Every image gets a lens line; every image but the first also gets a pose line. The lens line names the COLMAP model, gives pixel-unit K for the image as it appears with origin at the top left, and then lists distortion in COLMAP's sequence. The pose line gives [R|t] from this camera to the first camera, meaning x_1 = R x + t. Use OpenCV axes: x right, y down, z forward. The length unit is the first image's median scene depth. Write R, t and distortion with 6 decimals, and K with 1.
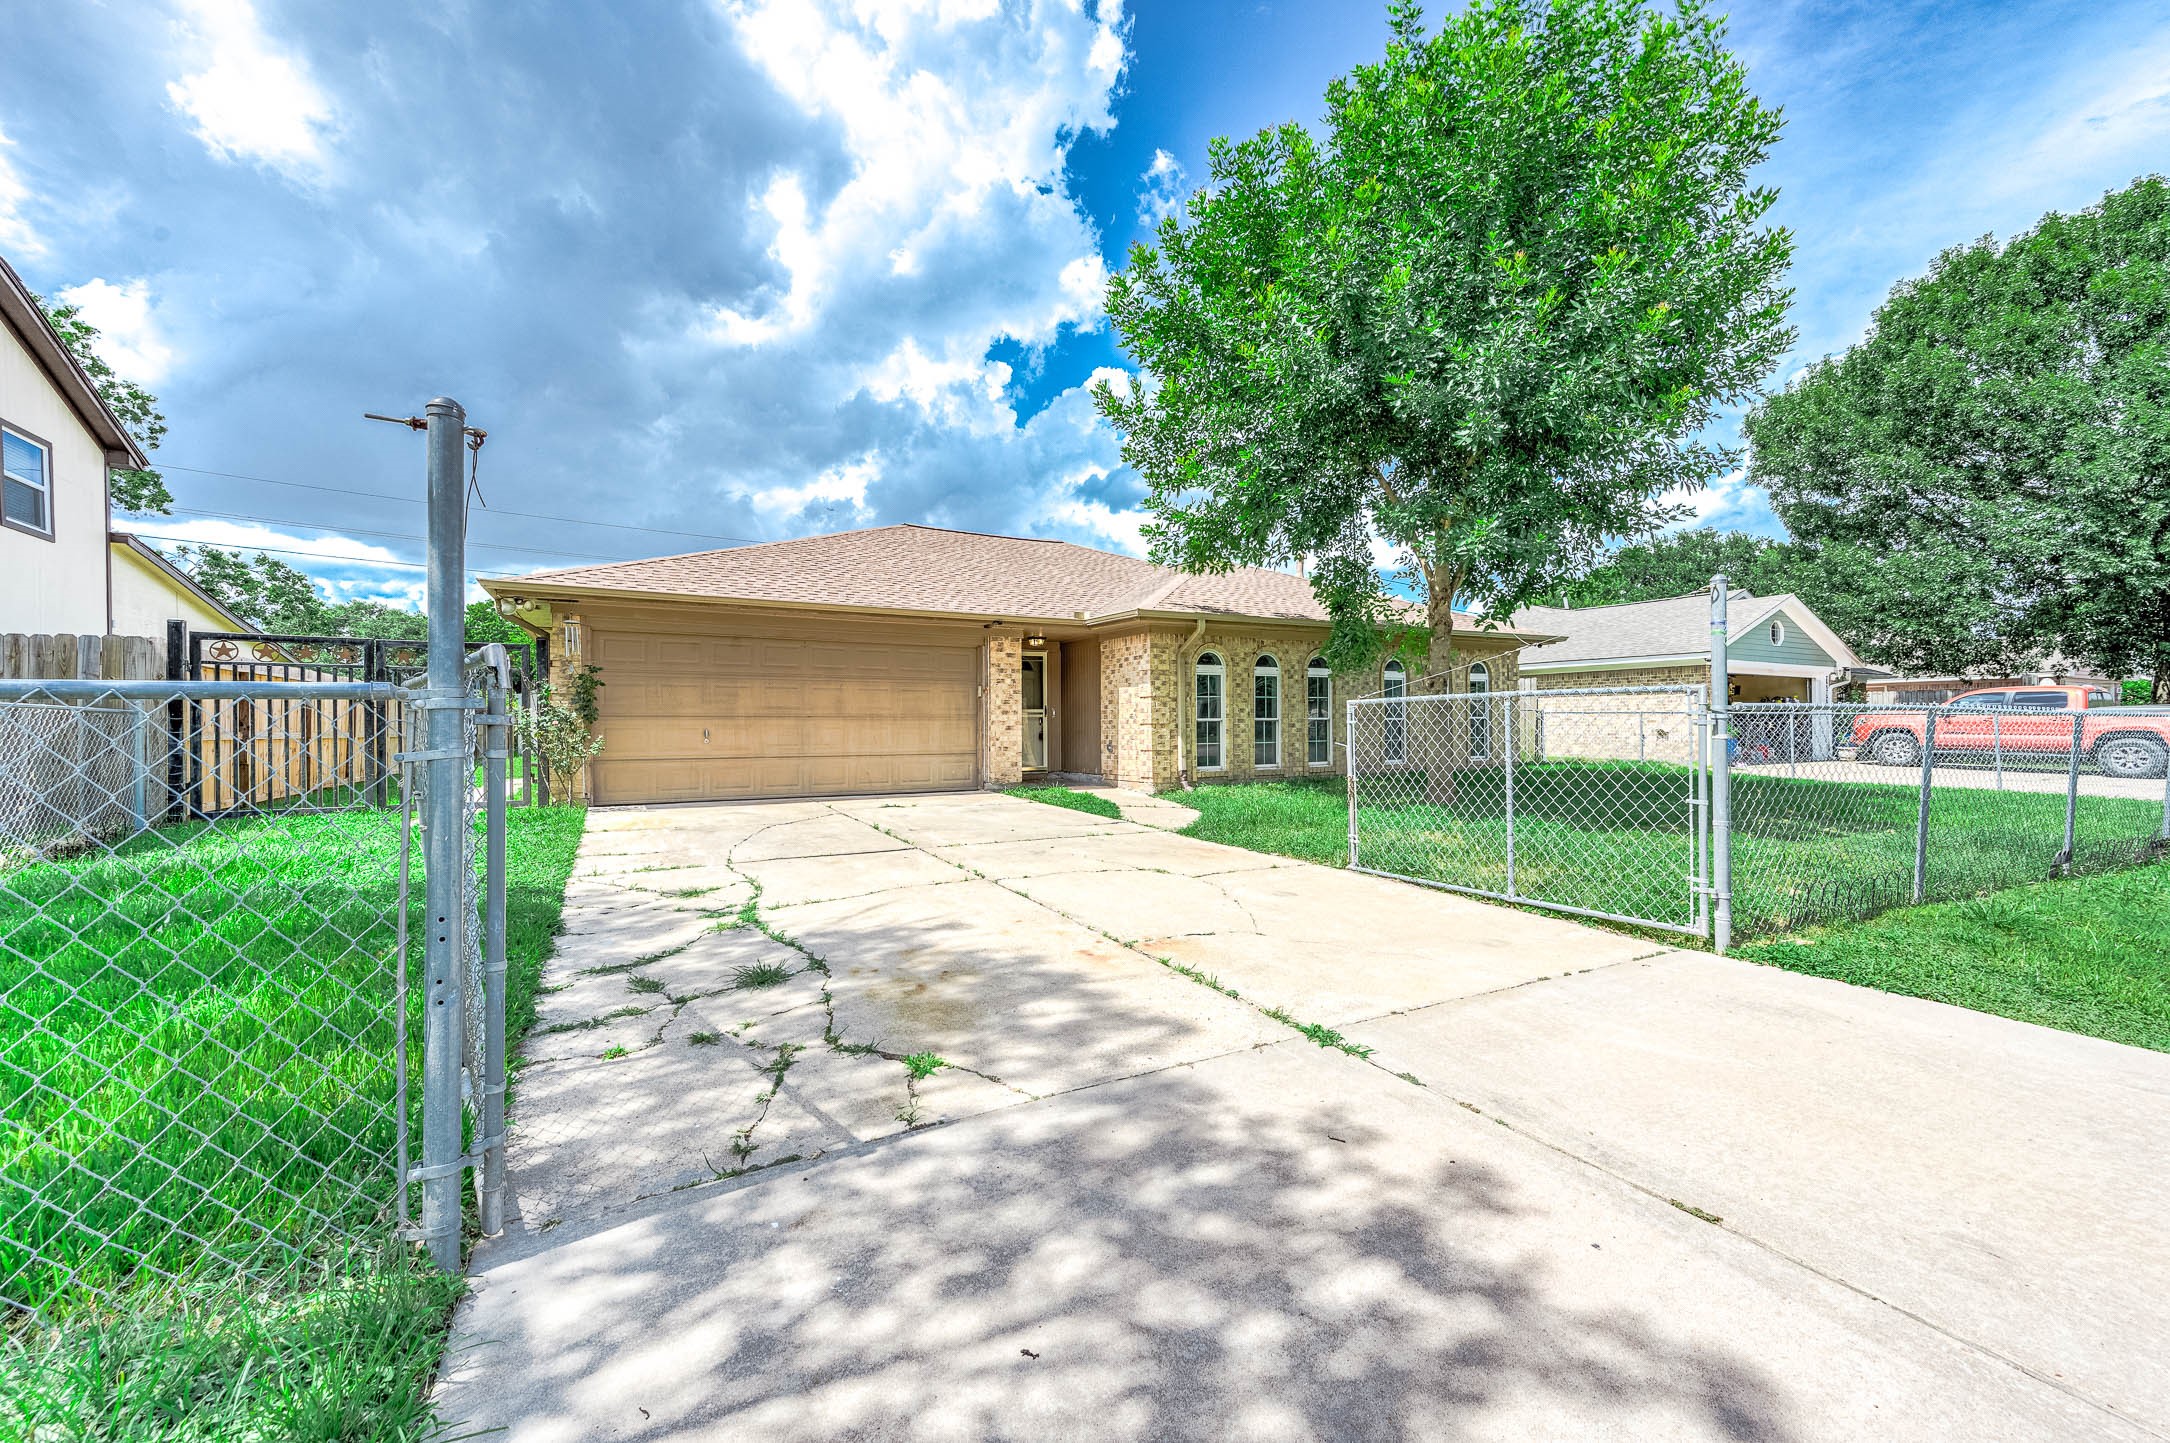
lens RADIAL K [[858.9, 0, 1064.9], [0, 858.9, 732.4], [0, 0, 1]] dist [0.025647, -0.000290]
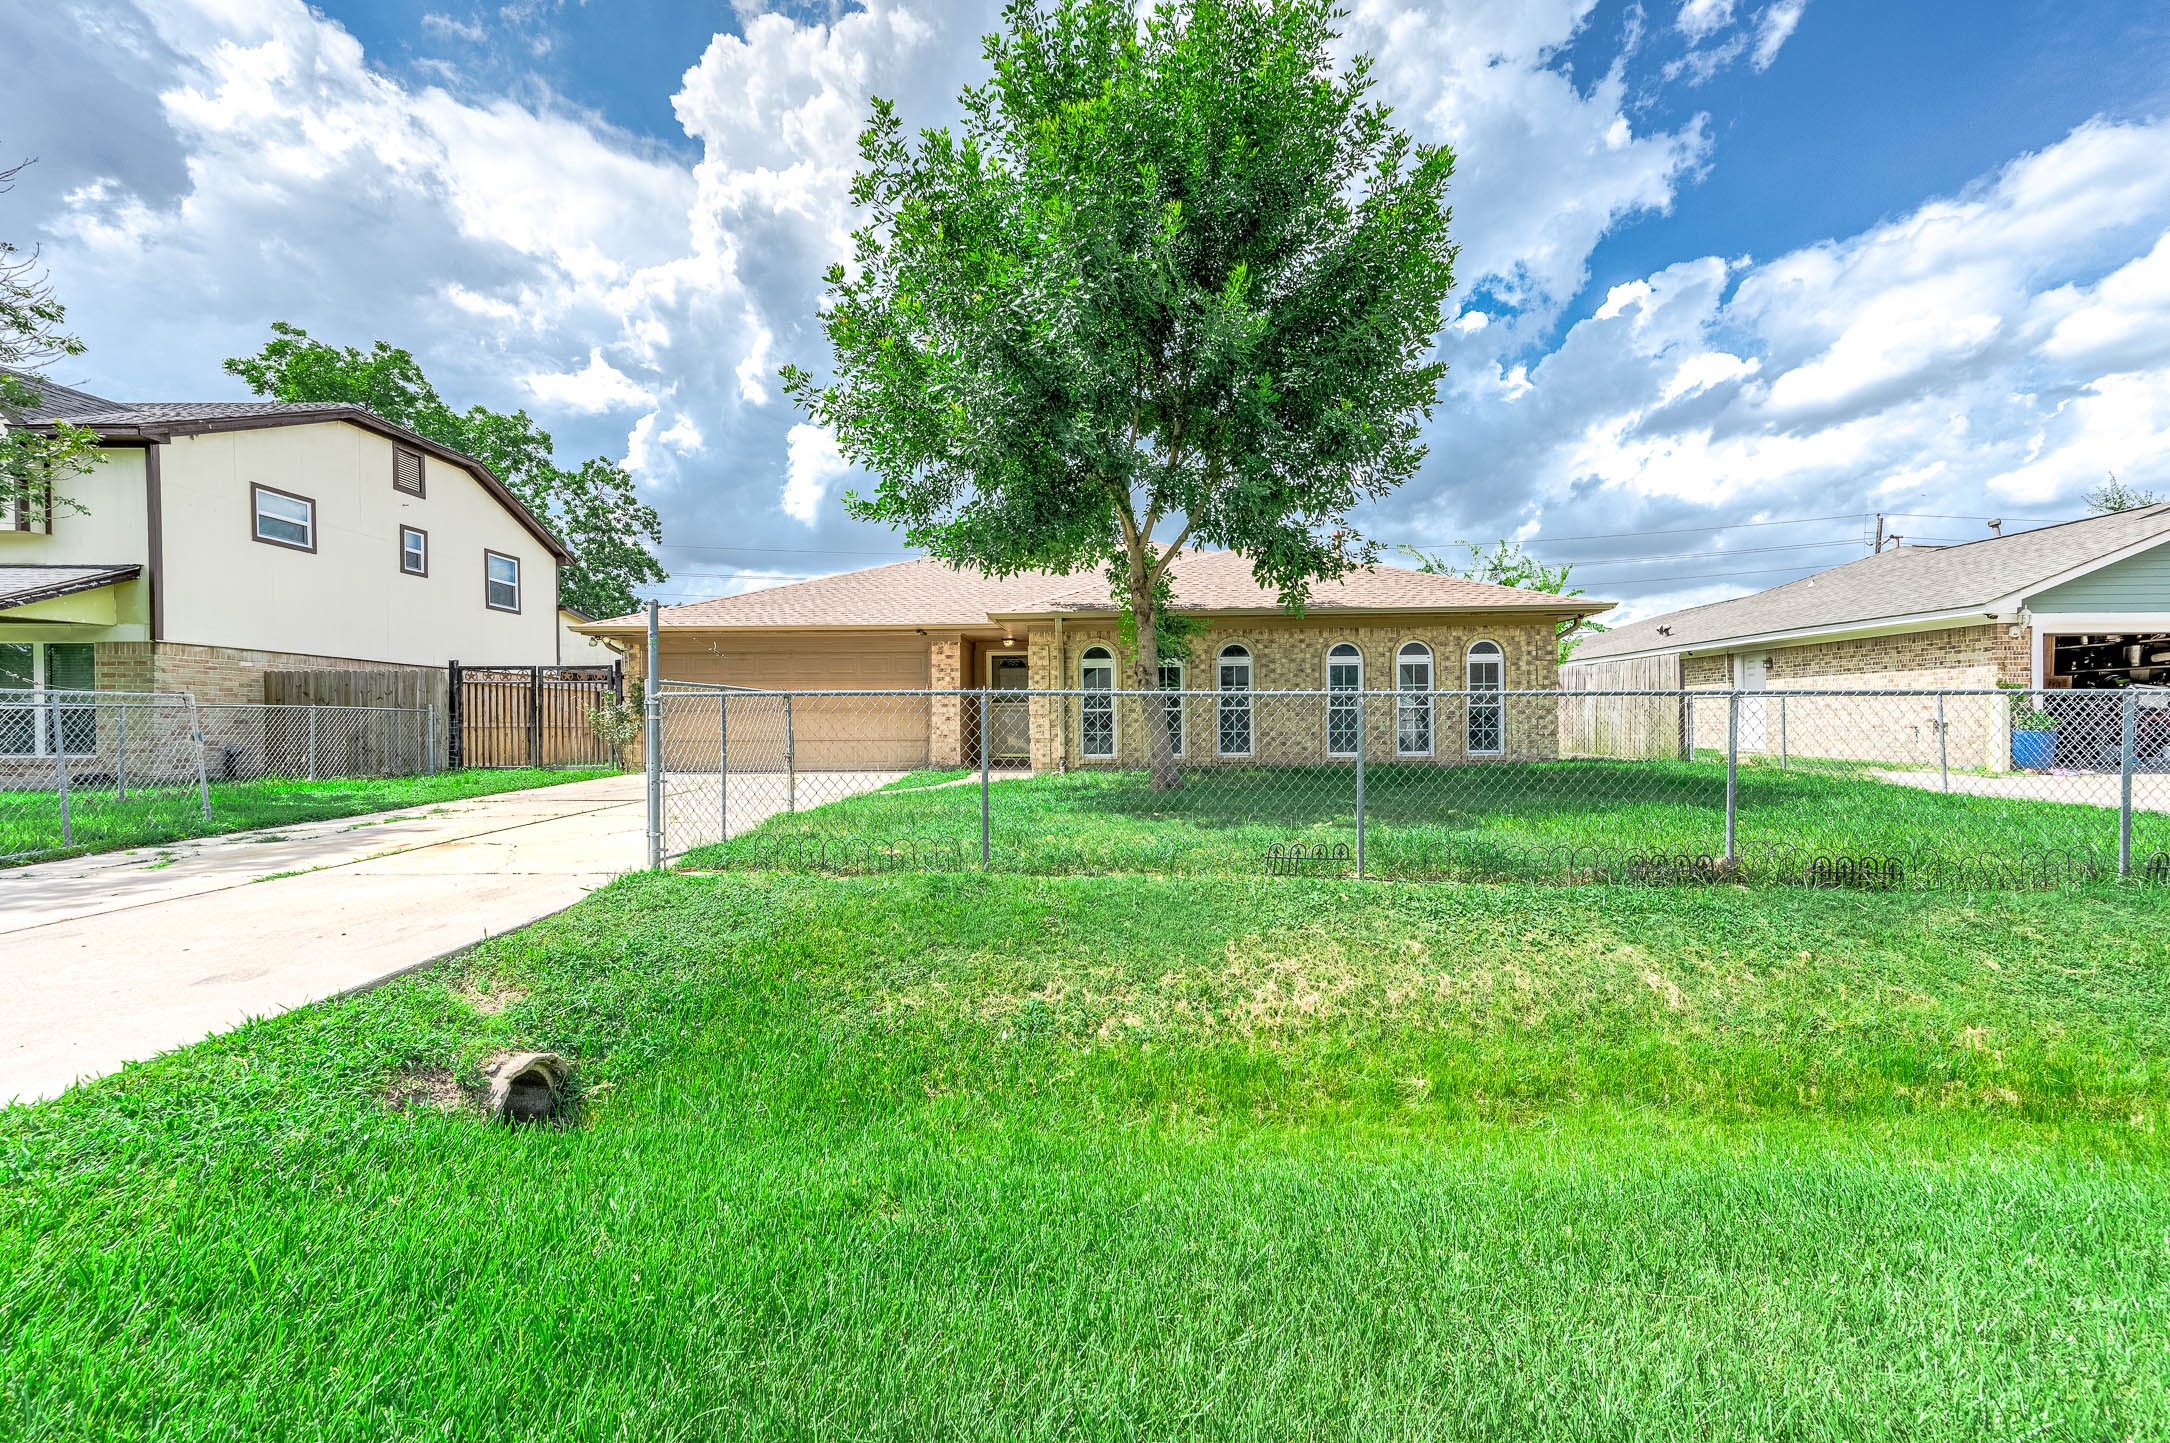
lens RADIAL K [[858.9, 0, 1063.6], [0, 858.9, 718.5], [0, 0, 1]] dist [0.025647, -0.000290]
pose [[0.862866, -0.003428, -0.505422, 0.663965], [-0.001174, 0.999961, -0.008787, 0.004543], [0.505432, 0.008176, 0.862828, 0.068079]]
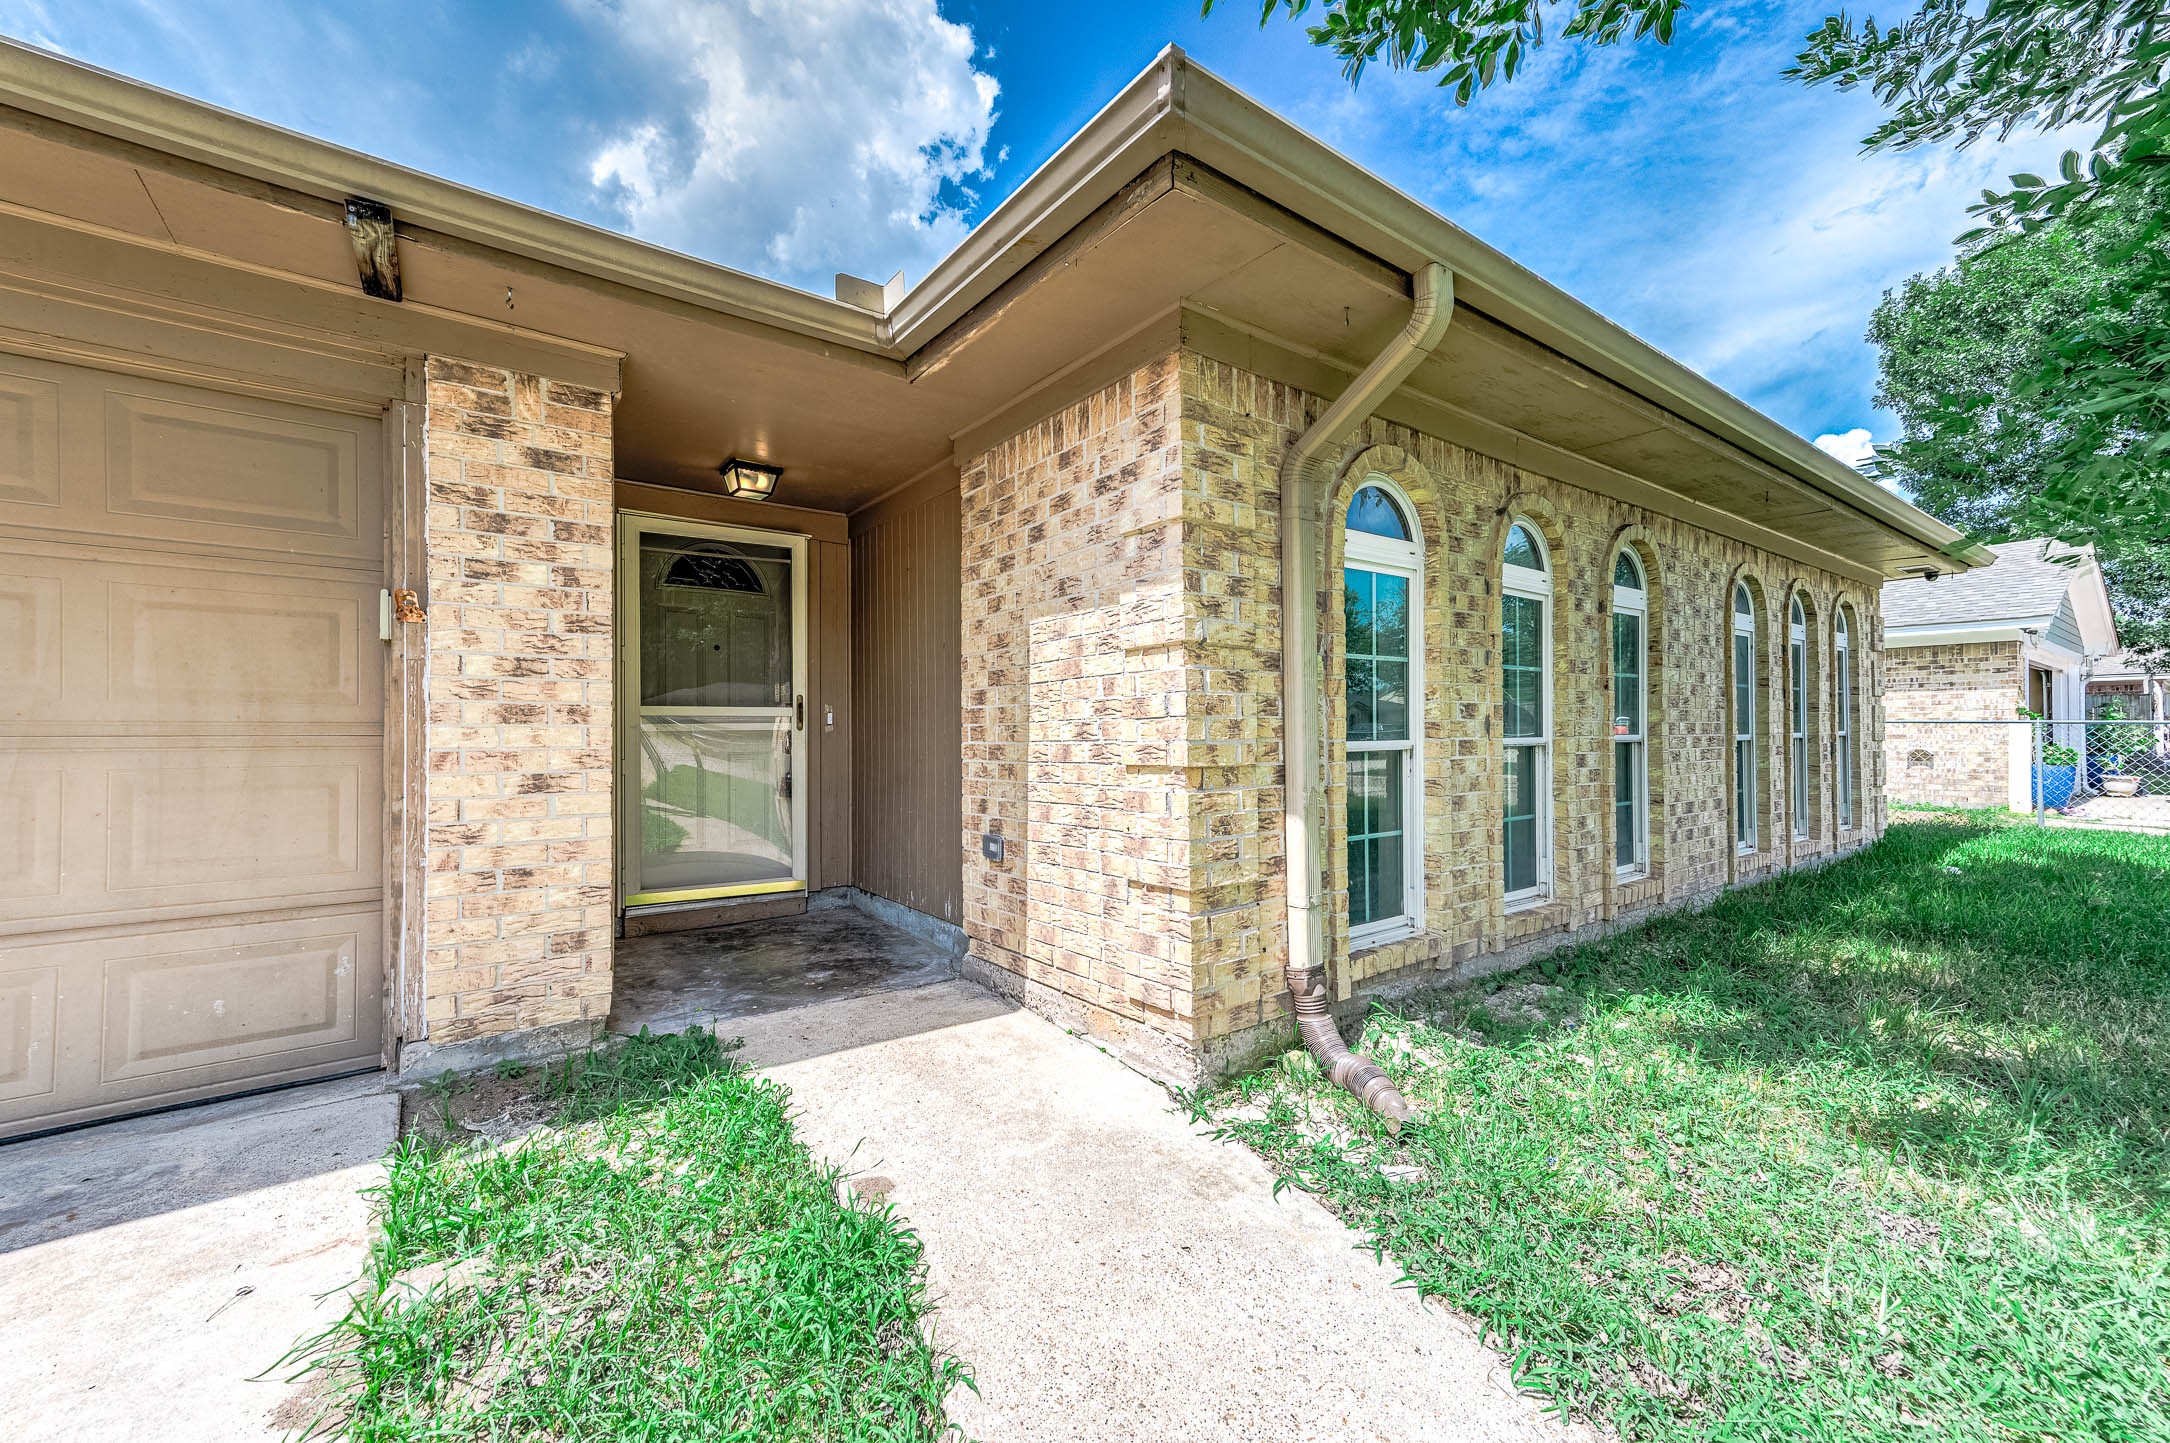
lens RADIAL K [[858.9, 0, 1075.6], [0, 858.9, 724.8], [0, 0, 1]] dist [0.025647, -0.000290]
pose [[0.987128, 0.002939, 0.159908, 0.036153], [-0.000456, 0.999879, -0.015563, -0.016903], [-0.159934, 0.015290, 0.987009, 0.756273]]
